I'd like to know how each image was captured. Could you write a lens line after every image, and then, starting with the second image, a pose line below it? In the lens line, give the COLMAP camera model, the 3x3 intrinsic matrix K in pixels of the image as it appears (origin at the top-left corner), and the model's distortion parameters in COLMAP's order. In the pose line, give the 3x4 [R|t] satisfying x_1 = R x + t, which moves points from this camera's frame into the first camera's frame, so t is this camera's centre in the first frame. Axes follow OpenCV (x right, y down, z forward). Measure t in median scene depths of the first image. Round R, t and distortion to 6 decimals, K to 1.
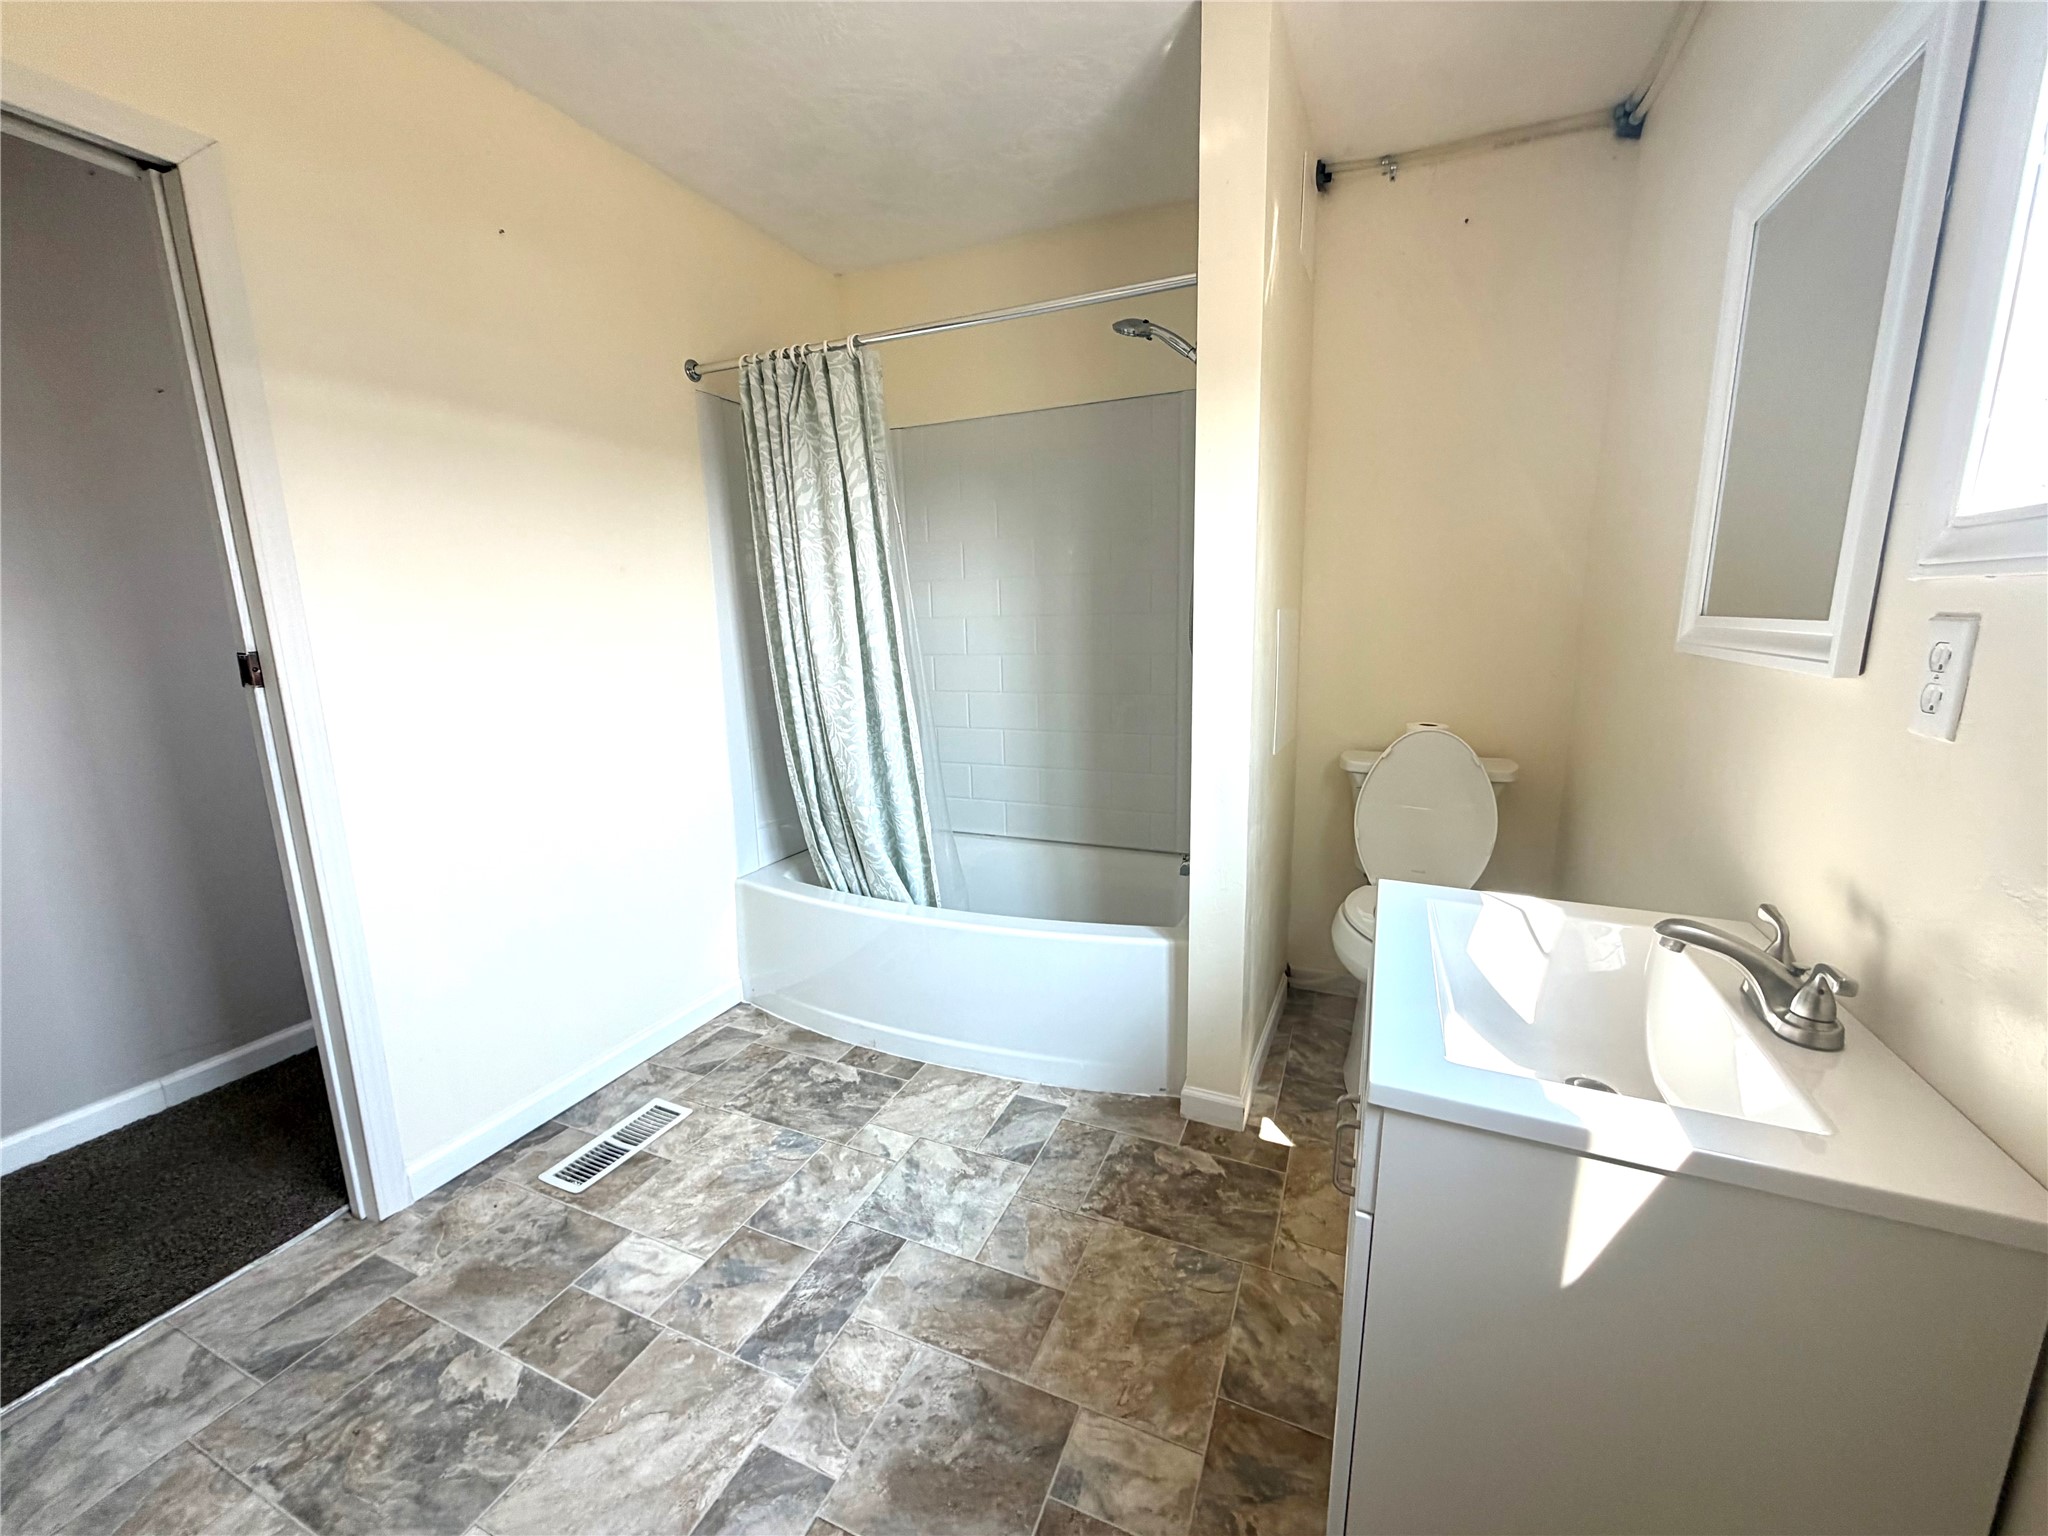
lens RADIAL K [[813.7, 0, 1025.0], [0, 813.7, 774.0], [0, 0, 1]] dist [-0.001509, 0.000383]
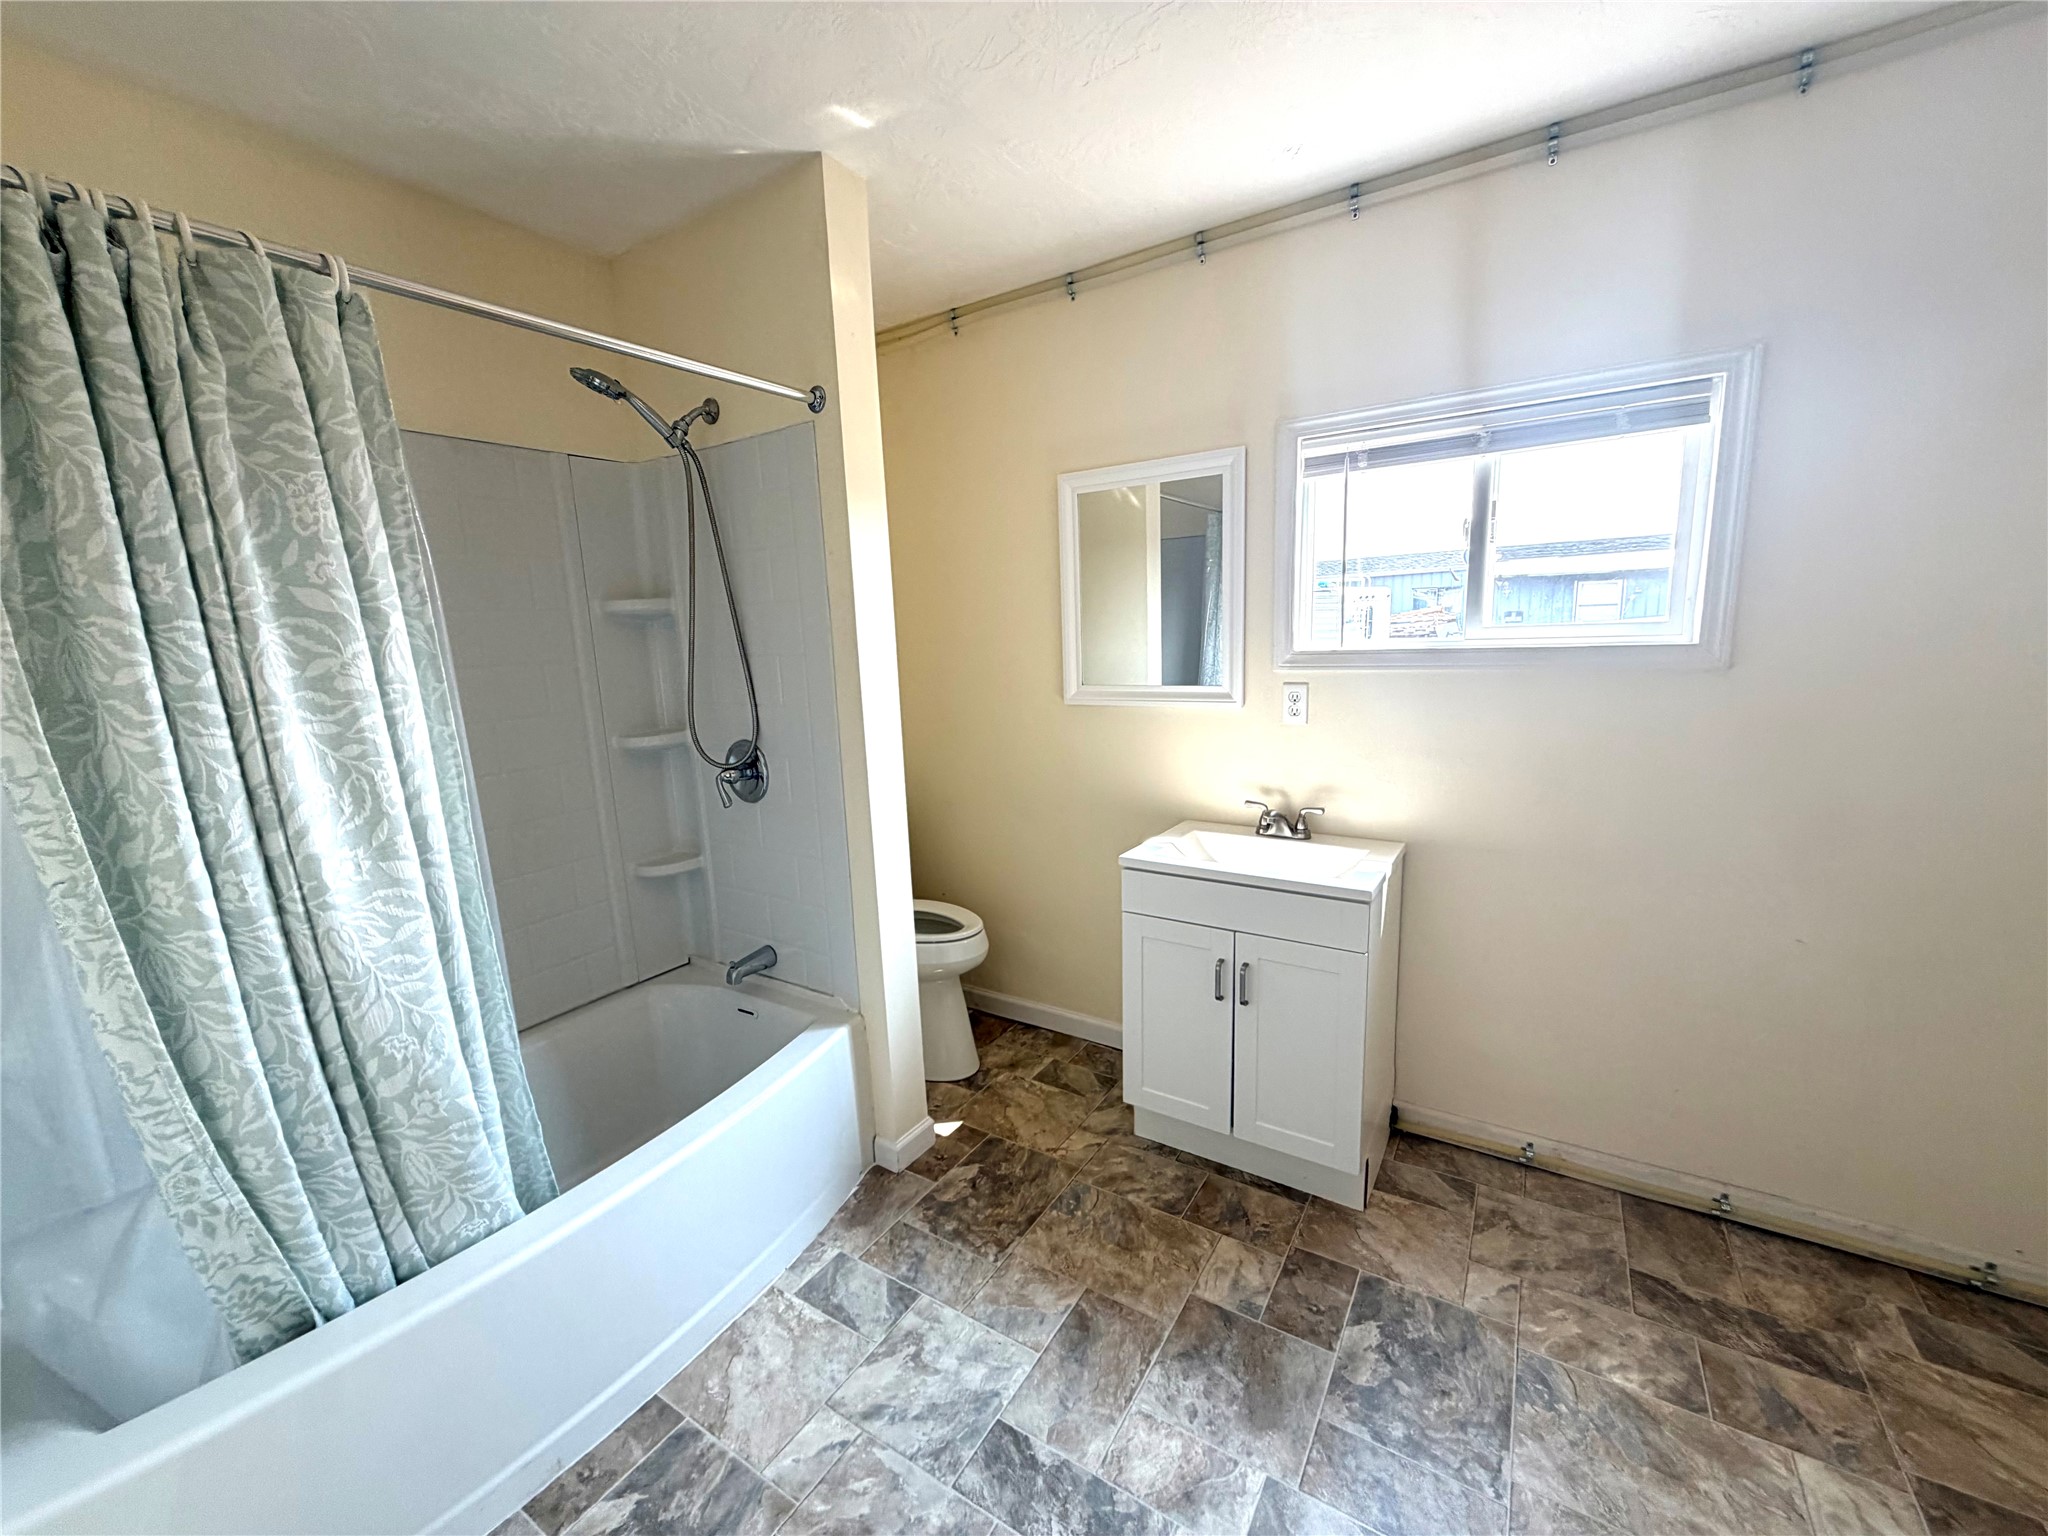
lens RADIAL K [[813.7, 0, 1018.4], [0, 813.7, 768.4], [0, 0, 1]] dist [-0.001509, 0.000383]
pose [[0.167242, -0.160395, 0.972781, -1.222553], [0.234355, 0.964865, 0.118799, -0.375907], [-0.957657, 0.208108, 0.198956, 1.436744]]
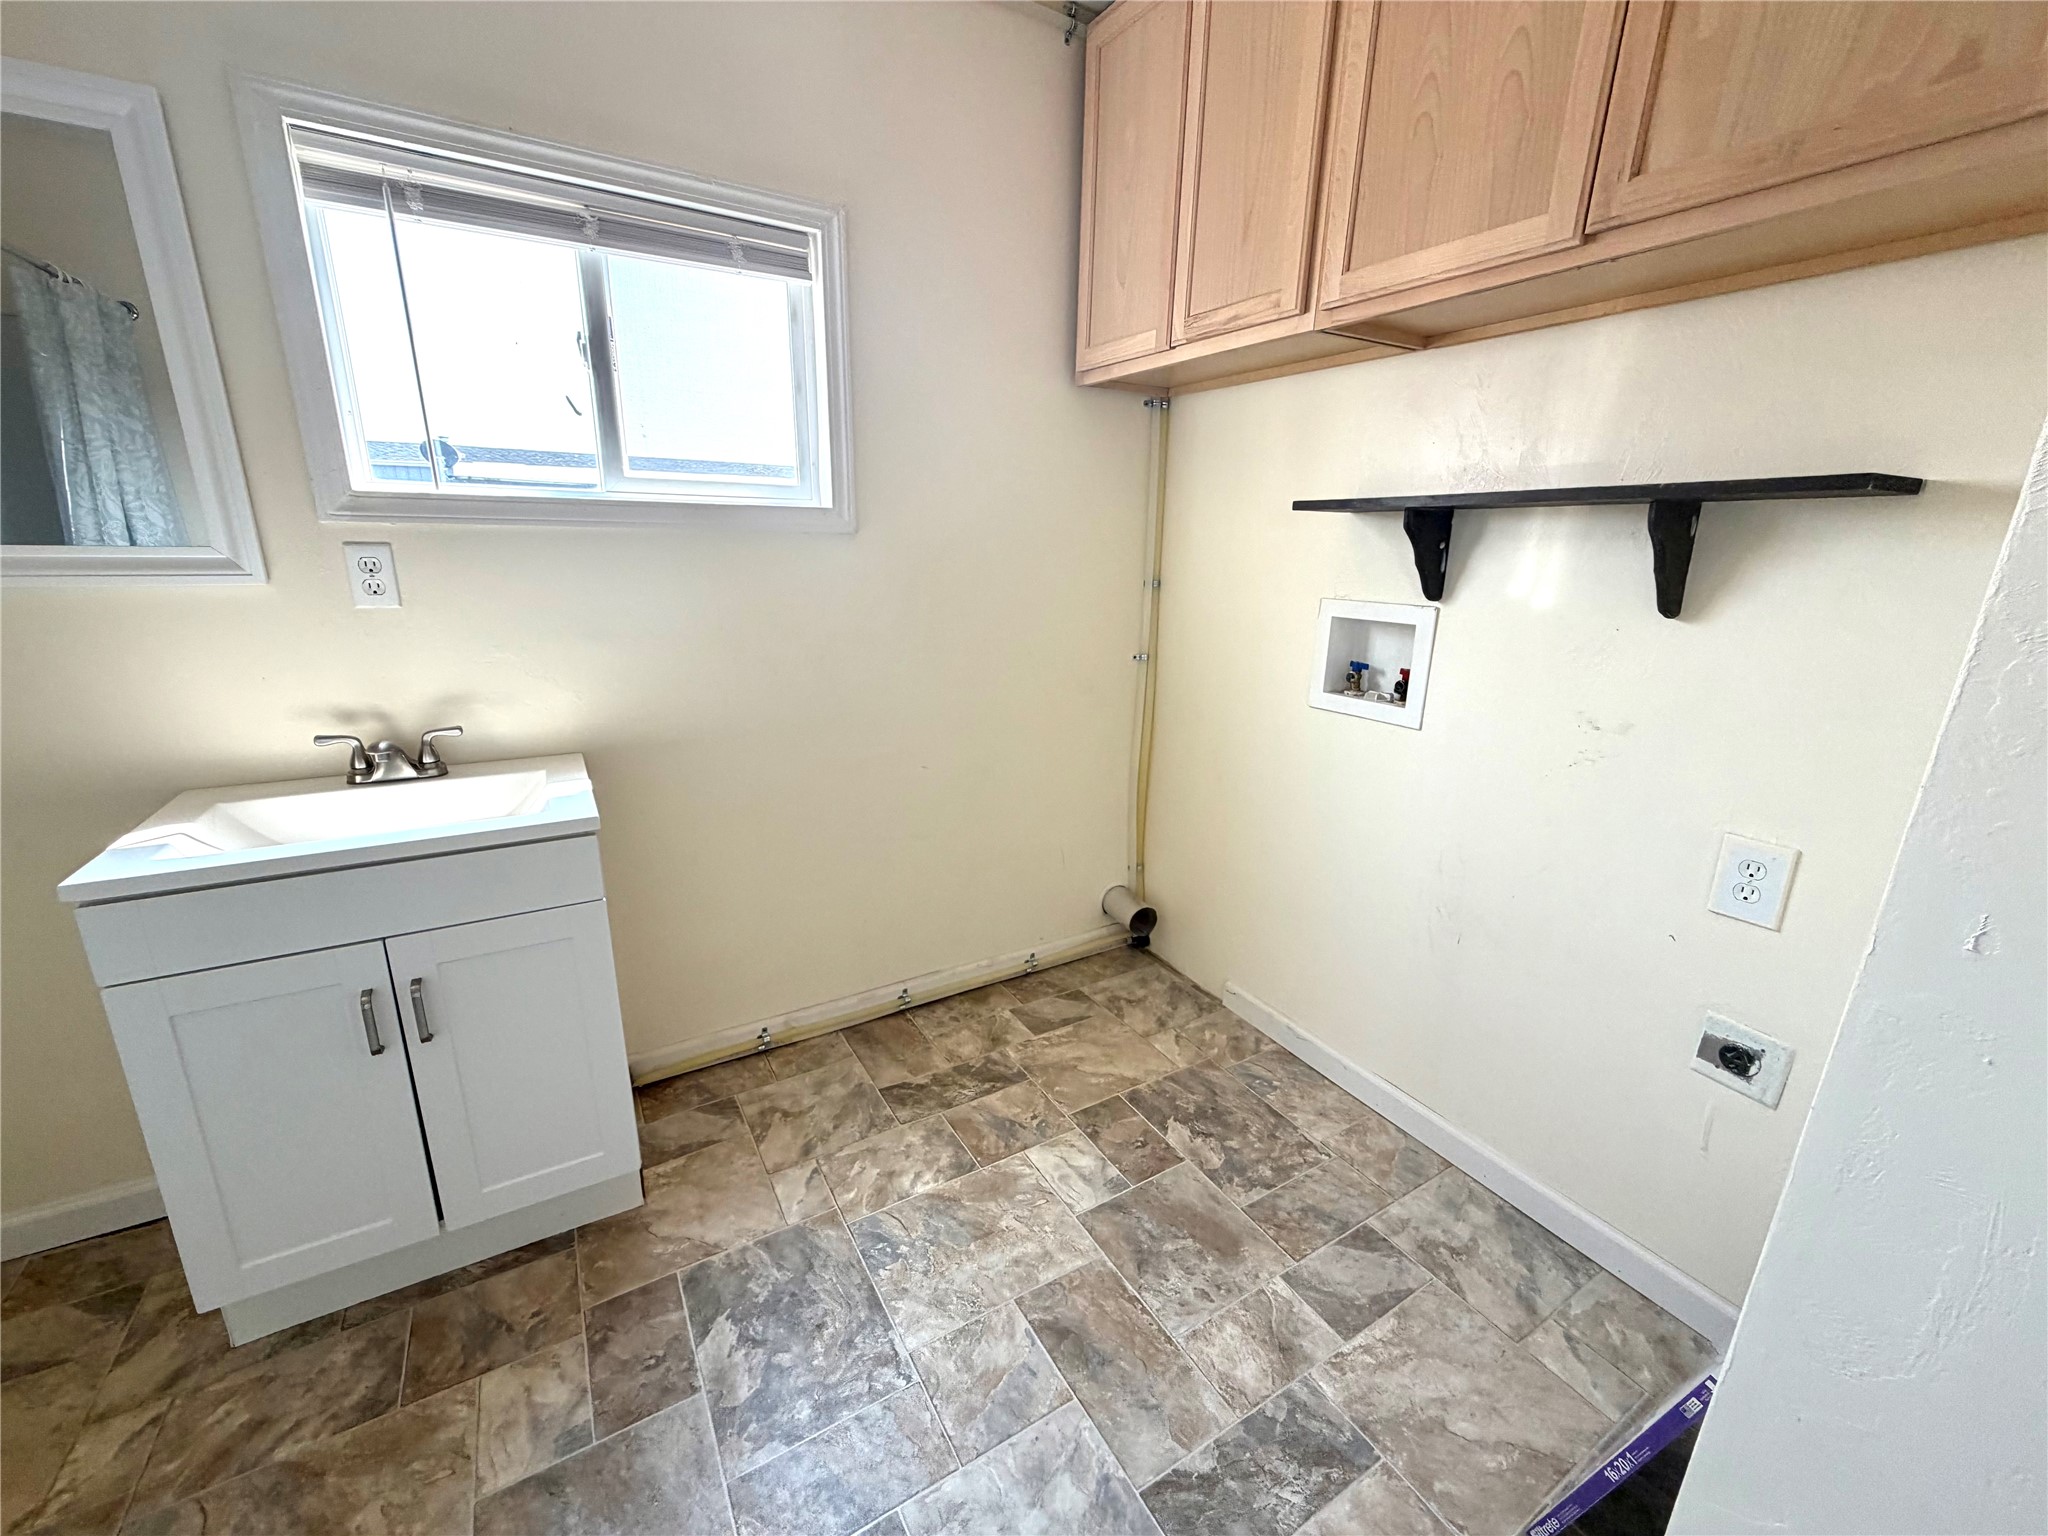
lens RADIAL K [[813.7, 0, 1019.6], [0, 813.7, 769.3], [0, 0, 1]] dist [-0.001509, 0.000383]
pose [[-0.809250, -0.164728, 0.563896, -0.904246], [0.108270, 0.901618, 0.418764, -0.314046], [-0.577401, 0.399938, -0.711799, 1.550829]]
